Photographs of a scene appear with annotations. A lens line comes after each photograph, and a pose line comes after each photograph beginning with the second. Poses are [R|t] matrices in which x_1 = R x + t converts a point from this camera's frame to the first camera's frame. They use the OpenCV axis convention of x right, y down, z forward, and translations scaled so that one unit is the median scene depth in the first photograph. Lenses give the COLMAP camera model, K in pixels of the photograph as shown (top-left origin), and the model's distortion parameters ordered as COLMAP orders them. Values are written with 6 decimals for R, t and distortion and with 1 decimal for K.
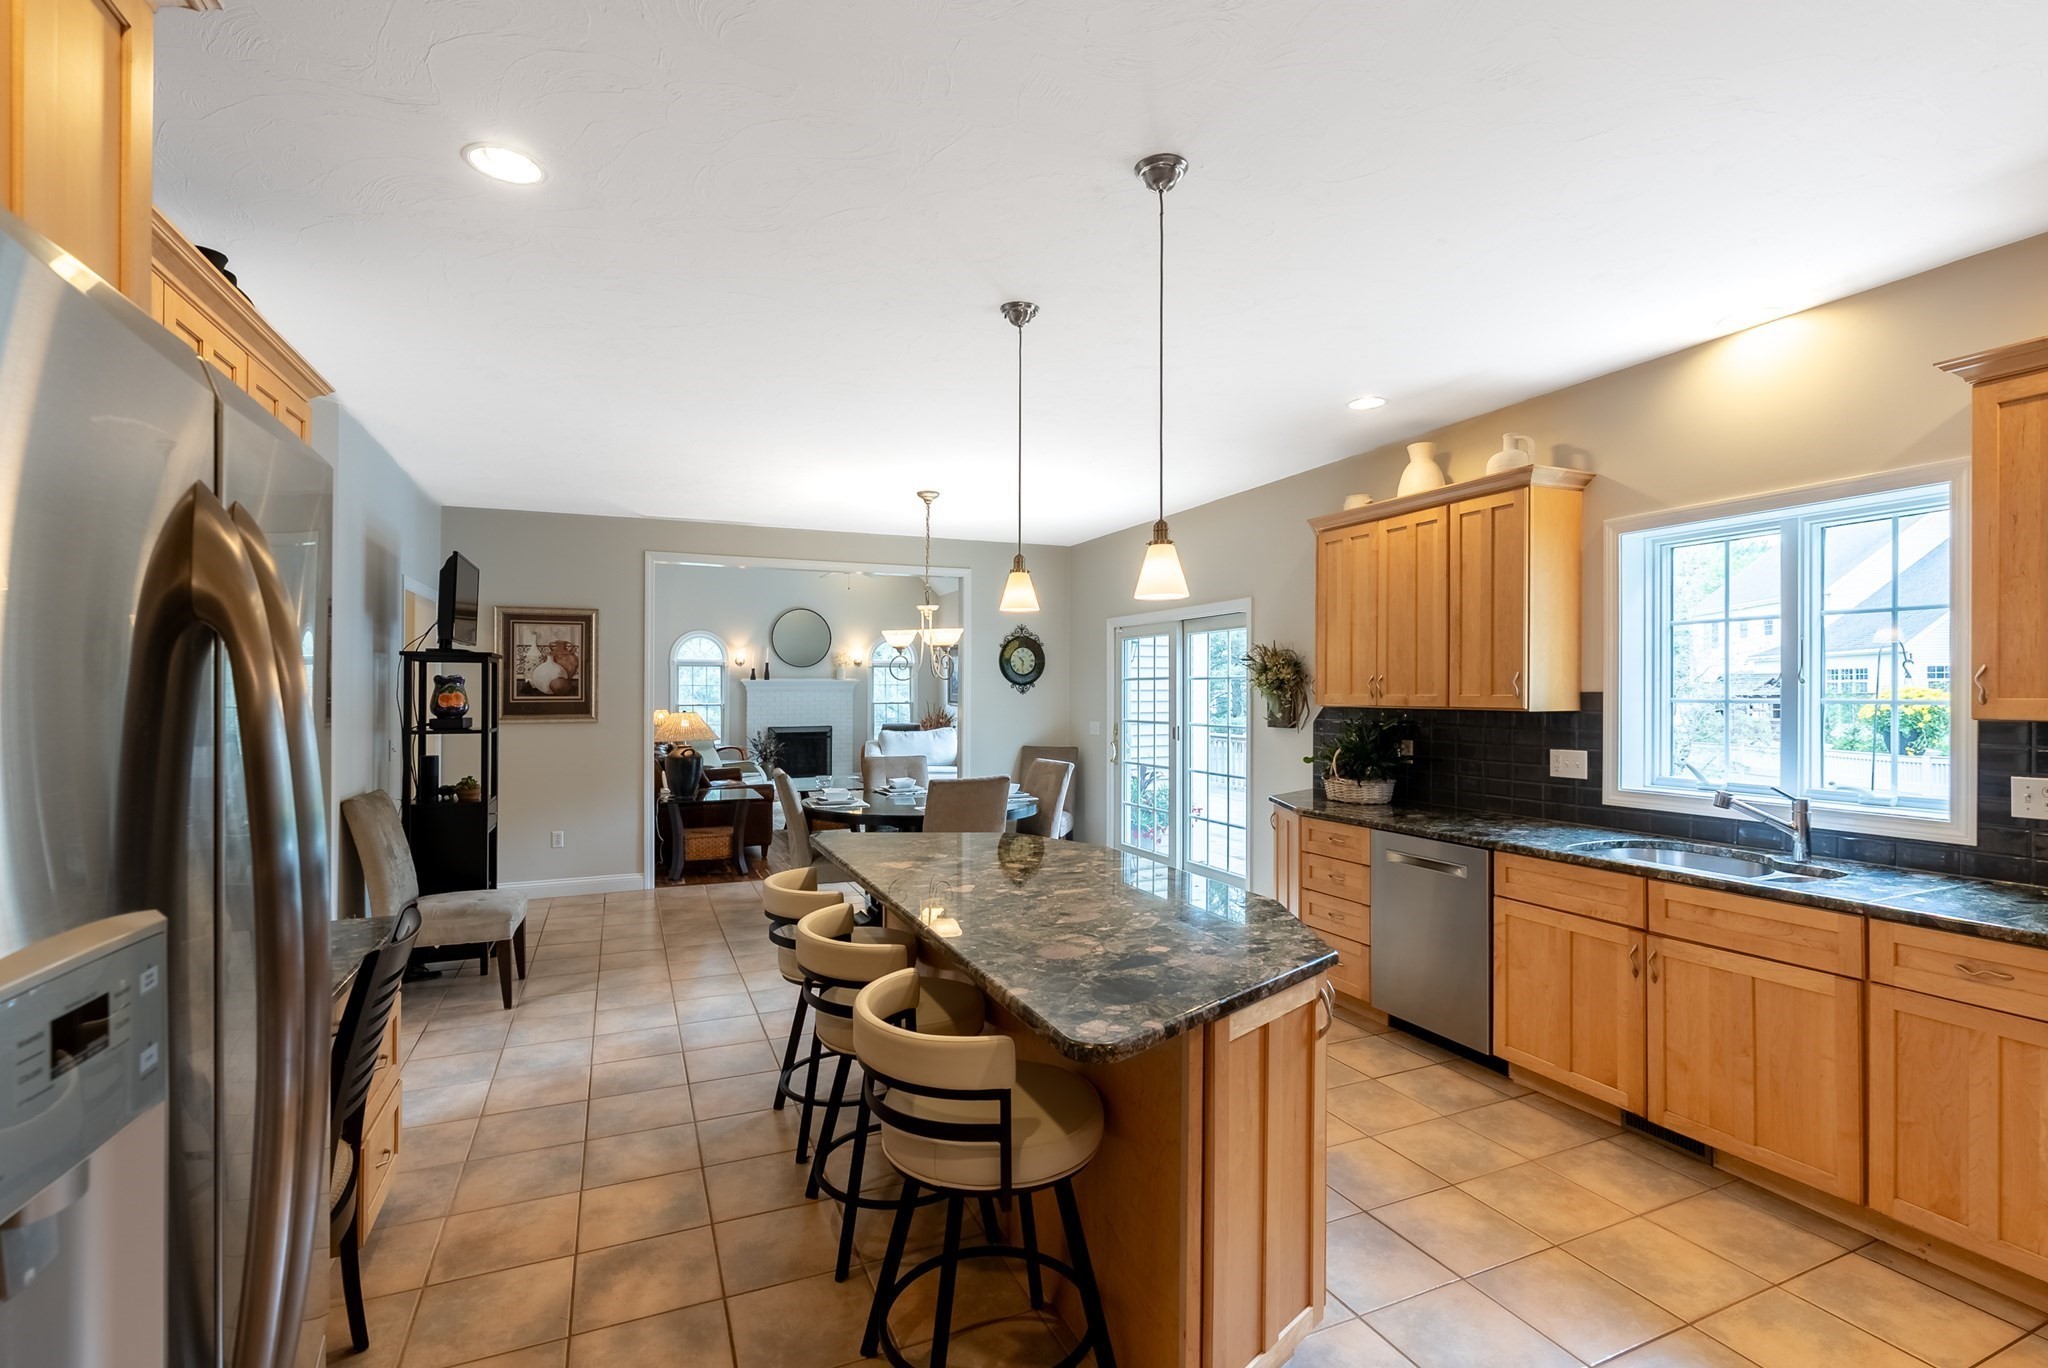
lens RADIAL K [[930.9, 0, 1026.5], [0, 930.9, 685.5], [0, 0, 1]] dist [-0.001780, 0.000361]
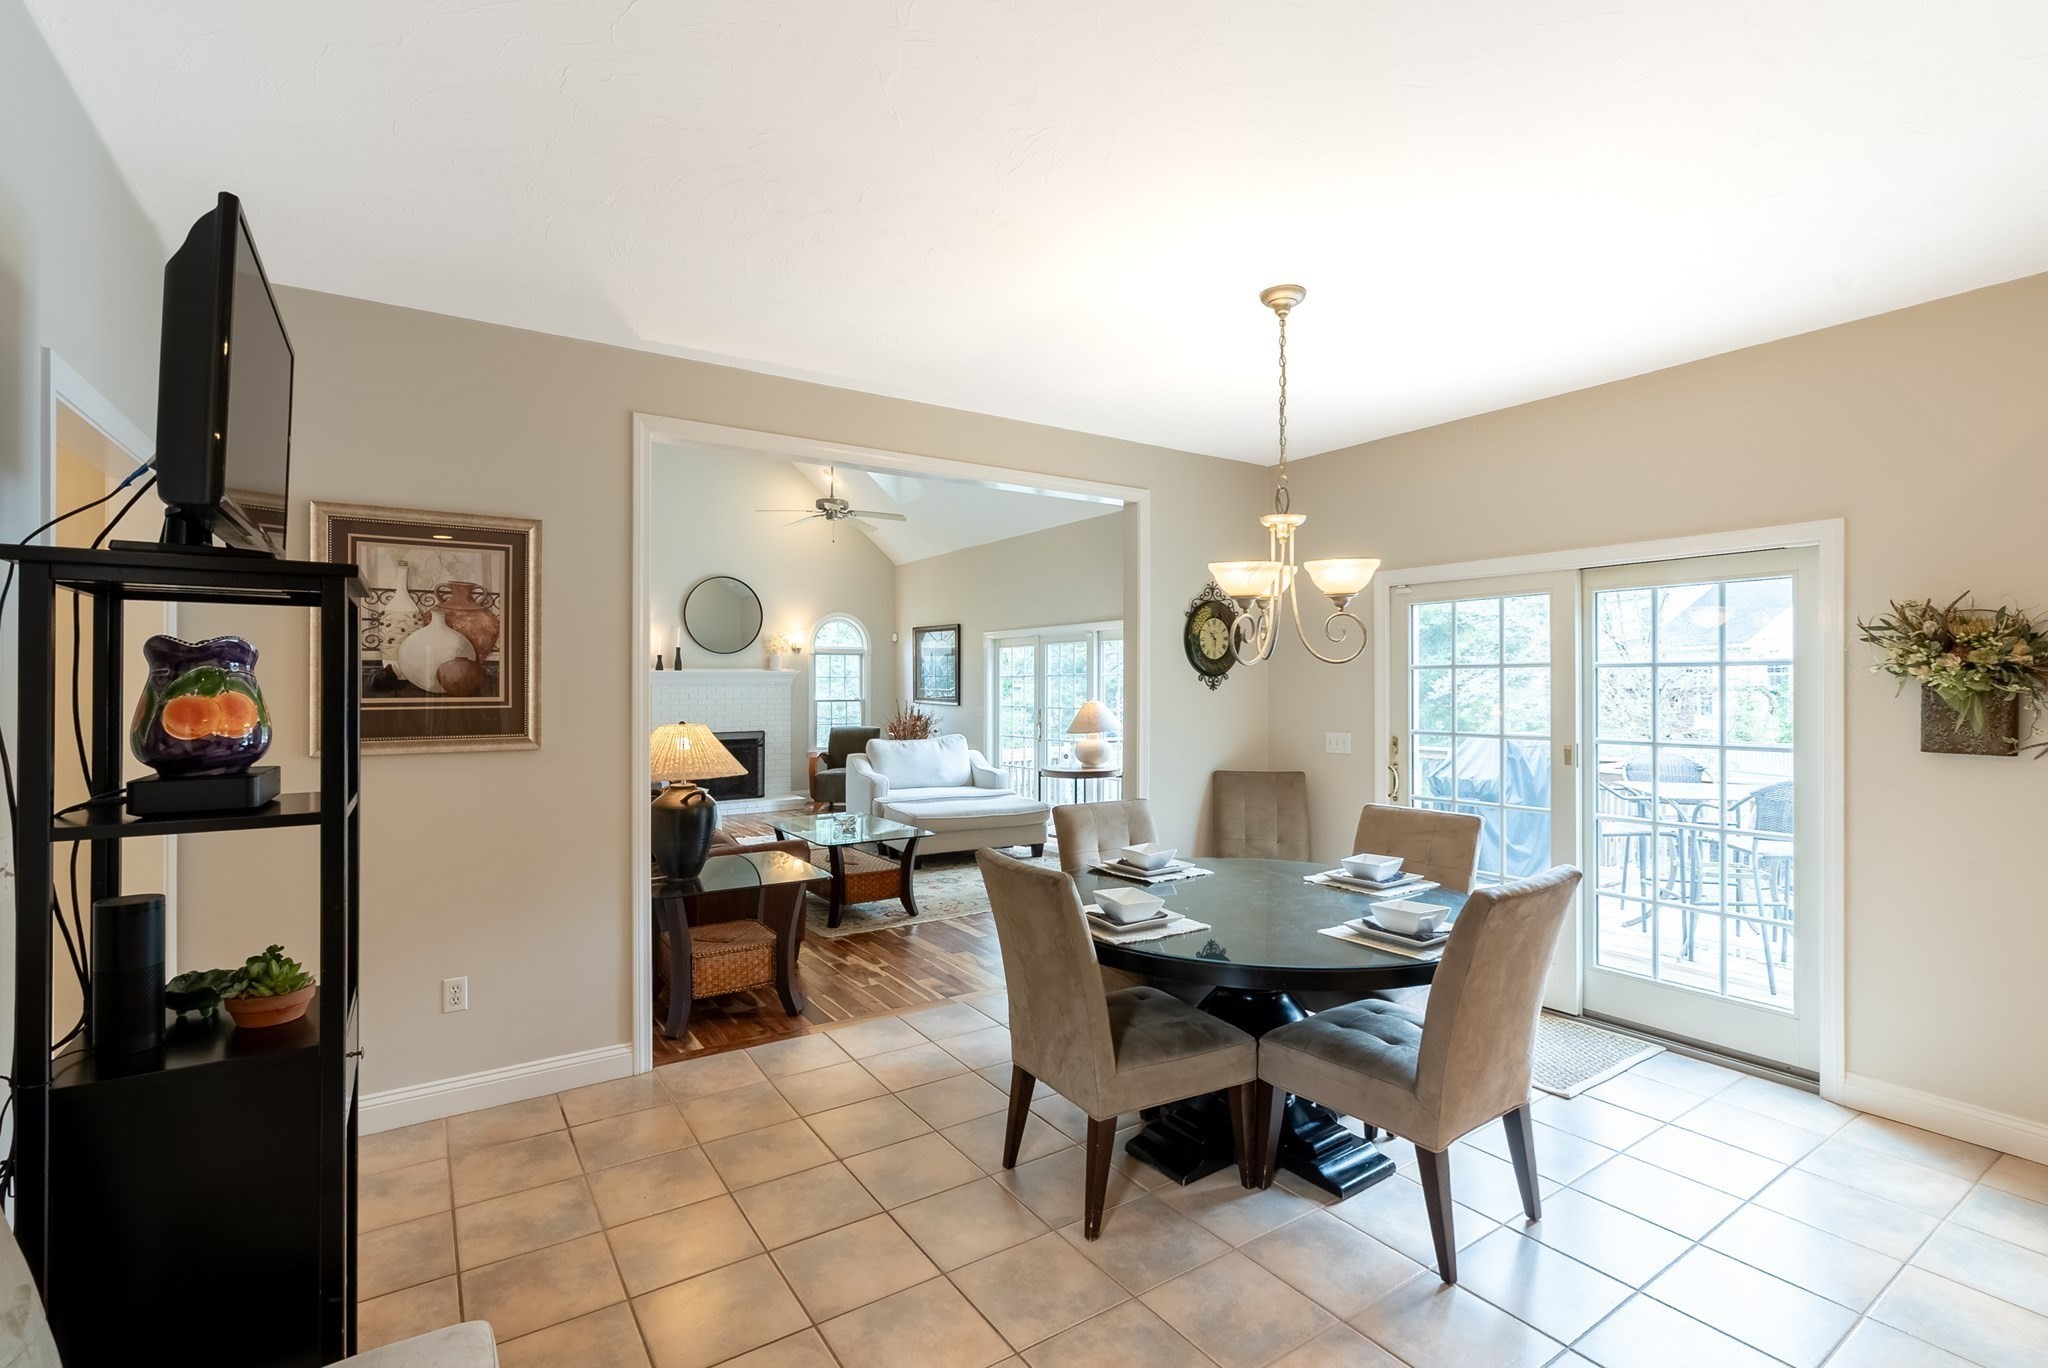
lens RADIAL K [[930.9, 0, 1027.7], [0, 930.9, 683.0], [0, 0, 1]] dist [-0.001780, 0.000361]
pose [[0.984221, -0.000066, 0.176946, -0.298410], [-0.000657, 0.999992, 0.004032, 0.002125], [-0.176945, -0.004085, 0.984212, 0.476241]]
